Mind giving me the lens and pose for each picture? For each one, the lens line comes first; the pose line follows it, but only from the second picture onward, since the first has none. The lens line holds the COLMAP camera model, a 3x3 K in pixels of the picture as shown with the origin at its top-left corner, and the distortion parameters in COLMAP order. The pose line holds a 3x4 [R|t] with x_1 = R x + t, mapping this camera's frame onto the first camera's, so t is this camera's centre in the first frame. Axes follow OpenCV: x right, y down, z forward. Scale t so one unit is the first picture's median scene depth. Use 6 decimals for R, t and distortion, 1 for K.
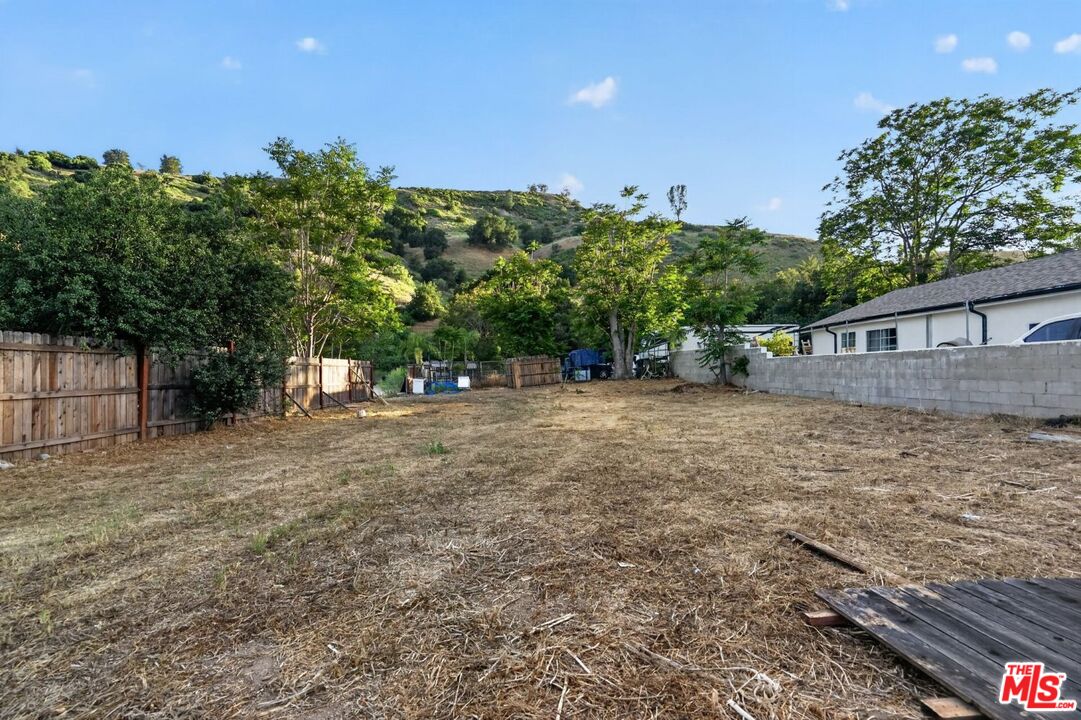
lens RADIAL K [[504.0, 0, 531.7], [0, 504.0, 366.9], [0, 0, 1]] dist [-0.061288, 0.022331]
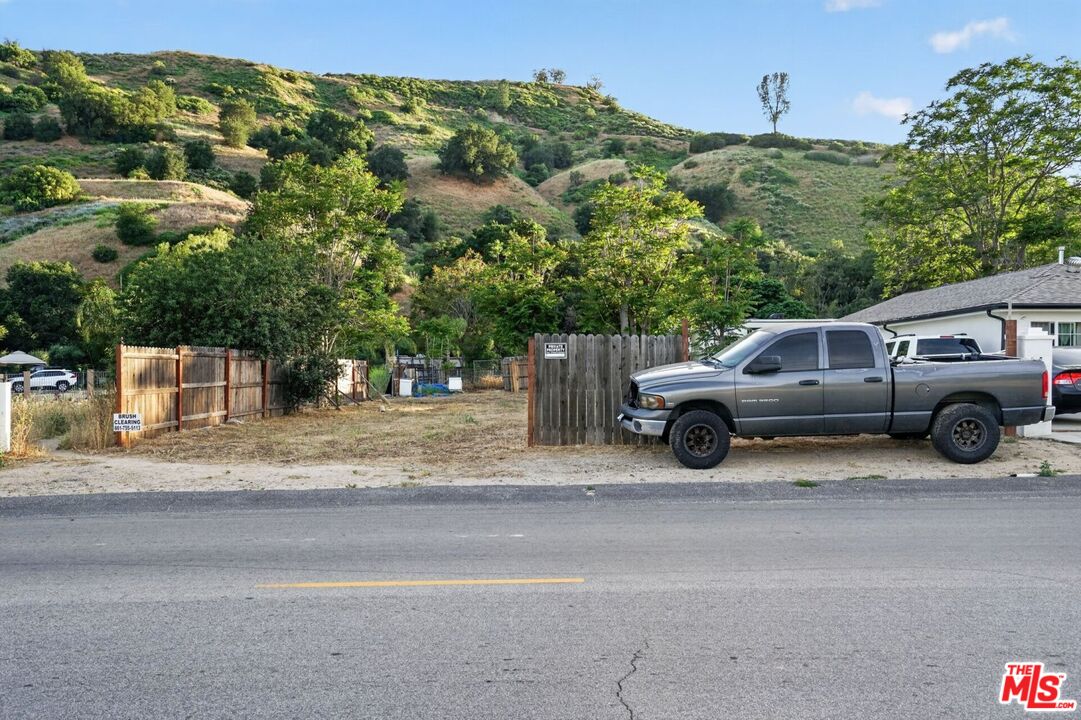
lens RADIAL K [[832.0, 0, 532.2], [0, 832.0, 362.9], [0, 0, 1]] dist [0.000551, 0.058670]
pose [[0.999922, 0.010977, -0.006019, 0.009348], [-0.010976, 0.999940, 0.000057, -0.007970], [0.006019, 0.000009, 0.999982, -0.457622]]
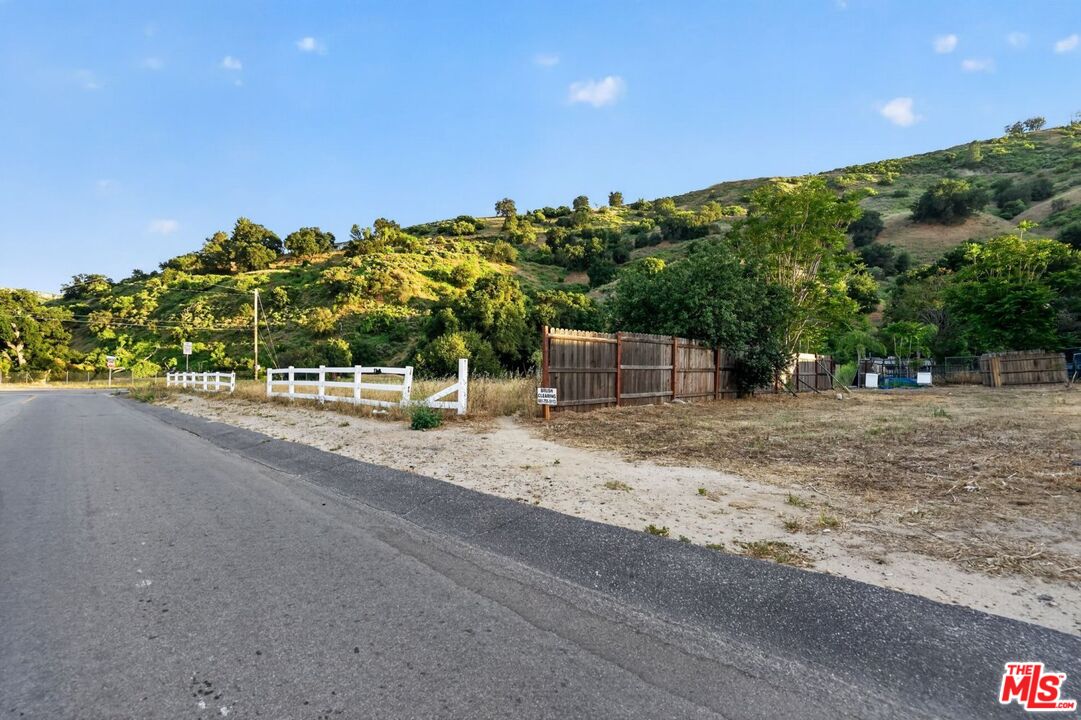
lens RADIAL K [[495.8, 0, 534.6], [0, 495.8, 365.6], [0, 0, 1]] dist [-0.056188, 0.019671]
pose [[0.708904, 0.013535, -0.705175, -0.011246], [-0.012008, 0.999903, 0.007121, 0.007886], [0.705202, 0.003419, 0.708998, -0.198601]]
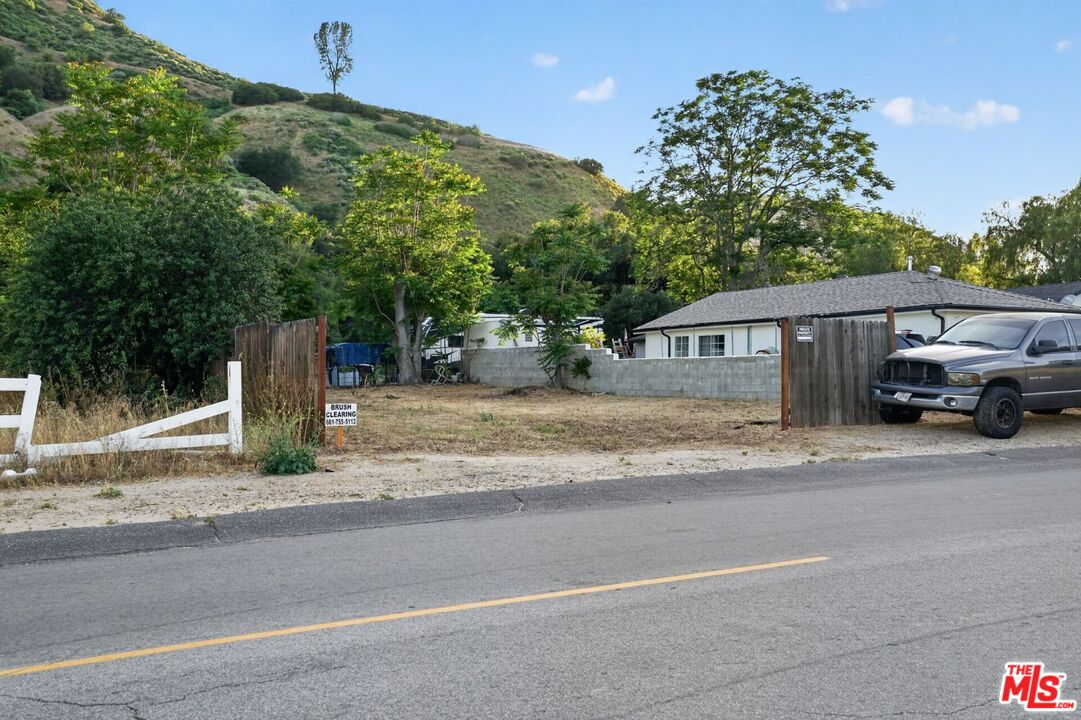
lens RADIAL K [[1028.8, 0, 533.2], [0, 1028.8, 364.0], [0, 0, 1]] dist [0.037705, 0.077065]
pose [[0.876891, 0.017820, 0.480359, -0.388162], [-0.013109, 0.999827, -0.013160, 0.011547], [-0.480510, 0.005243, 0.876973, -0.430713]]
